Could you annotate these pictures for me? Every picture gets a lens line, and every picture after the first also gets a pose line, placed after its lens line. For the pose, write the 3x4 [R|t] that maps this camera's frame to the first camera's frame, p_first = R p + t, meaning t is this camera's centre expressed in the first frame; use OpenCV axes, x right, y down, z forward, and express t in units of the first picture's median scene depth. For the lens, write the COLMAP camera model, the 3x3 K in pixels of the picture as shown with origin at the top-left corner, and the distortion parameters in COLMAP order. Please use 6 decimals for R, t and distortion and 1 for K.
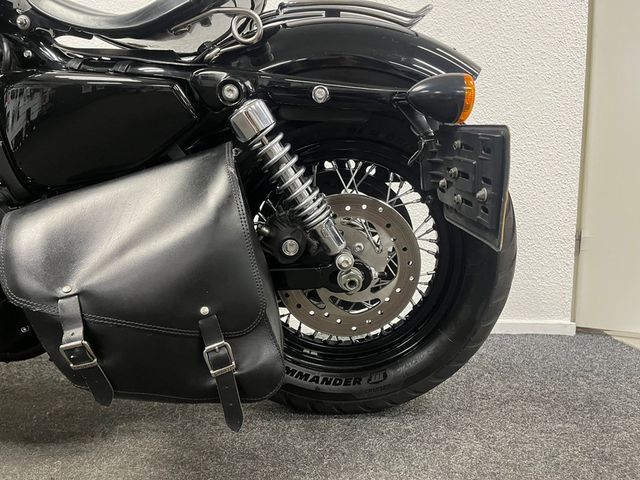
lens RADIAL K [[492.5, 0, 329.6], [0, 492.5, 241.0], [0, 0, 1]] dist [0.039257, -0.051303]
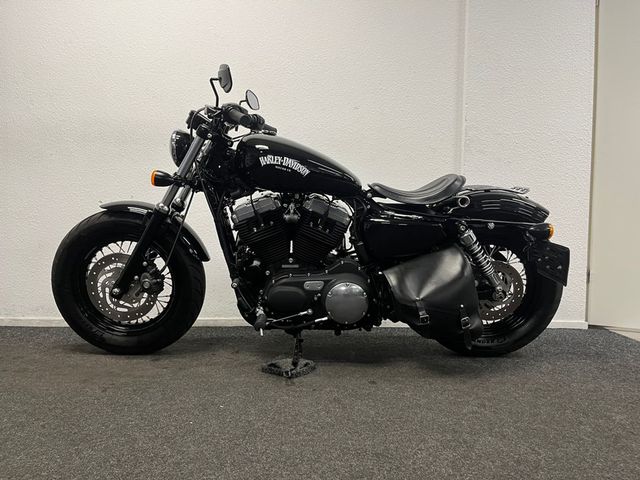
lens RADIAL K [[492.5, 0, 322.4], [0, 492.5, 238.1], [0, 0, 1]] dist [0.039257, -0.051303]
pose [[0.999833, 0.000731, -0.018259, -0.872943], [-0.001605, 0.998852, -0.047886, -0.101990], [0.018203, 0.047907, 0.998686, -1.666145]]
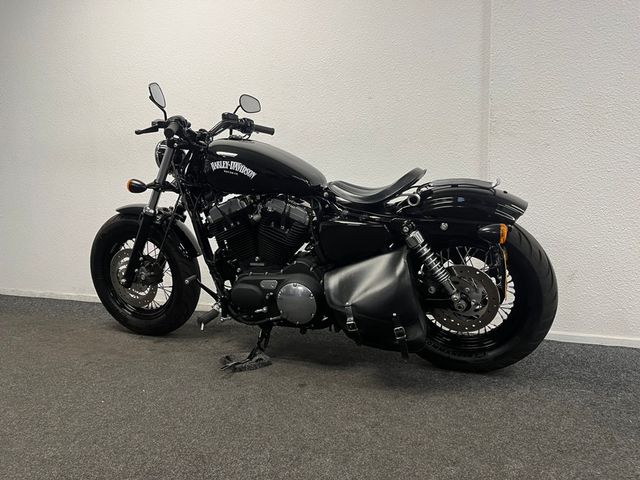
lens RADIAL K [[492.5, 0, 316.4], [0, 492.5, 238.8], [0, 0, 1]] dist [0.039257, -0.051303]
pose [[0.914600, 0.011098, -0.404208, 0.374004], [-0.015379, 0.999855, -0.007345, -0.209724], [0.404068, 0.012934, 0.914638, -1.394410]]
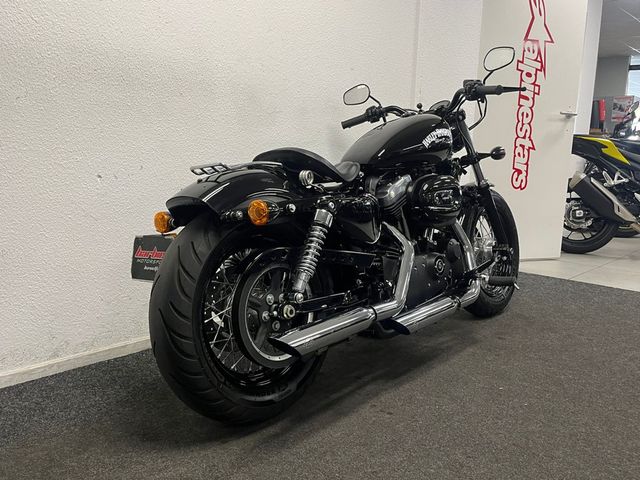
lens RADIAL K [[540.3, 0, 320.2], [0, 540.3, 240.0], [0, 0, 1]] dist [0.016885, 0.032441]
pose [[0.733937, -0.101155, 0.671643, -3.530770], [0.039758, 0.993551, 0.106191, -0.466540], [-0.678053, -0.051234, 0.733226, -0.732176]]
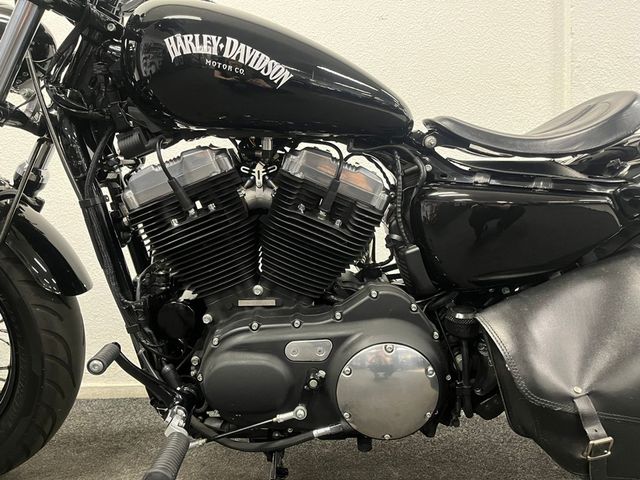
lens RADIAL K [[492.5, 0, 328.1], [0, 492.5, 237.6], [0, 0, 1]] dist [0.039257, -0.051303]
pose [[0.999528, -0.019013, -0.024143, -0.890994], [0.017468, 0.997882, -0.062663, -0.159688], [0.025283, 0.062212, 0.997743, -0.150700]]
